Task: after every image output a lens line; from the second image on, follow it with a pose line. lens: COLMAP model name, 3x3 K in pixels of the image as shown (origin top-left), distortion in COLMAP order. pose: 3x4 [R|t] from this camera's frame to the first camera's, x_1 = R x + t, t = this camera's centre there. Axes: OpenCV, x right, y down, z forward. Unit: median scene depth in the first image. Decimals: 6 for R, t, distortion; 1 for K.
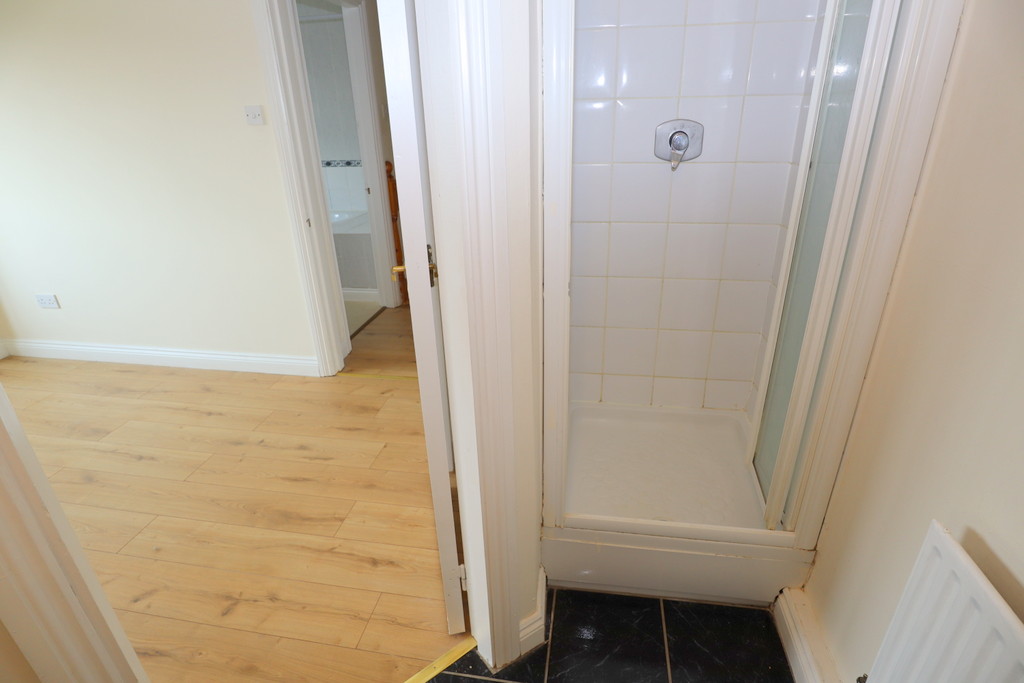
lens RADIAL K [[517.7, 0, 512.1], [0, 517.7, 345.5], [0, 0, 1]] dist [-0.051558, 0.018240]
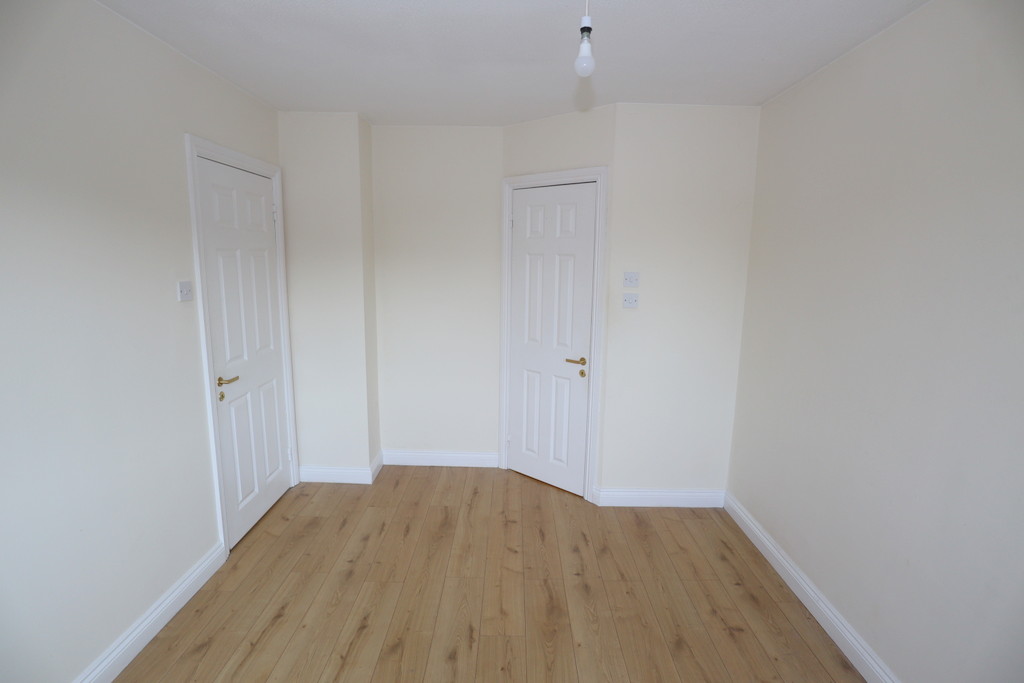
lens RADIAL K [[517.7, 0, 512.1], [0, 517.7, 345.5], [0, 0, 1]] dist [-0.051558, 0.018240]
pose [[-0.164819, -0.147516, 0.975230, -1.763873], [0.396344, 0.895505, 0.202441, -0.359701], [-0.903187, 0.419892, -0.089129, 0.657645]]
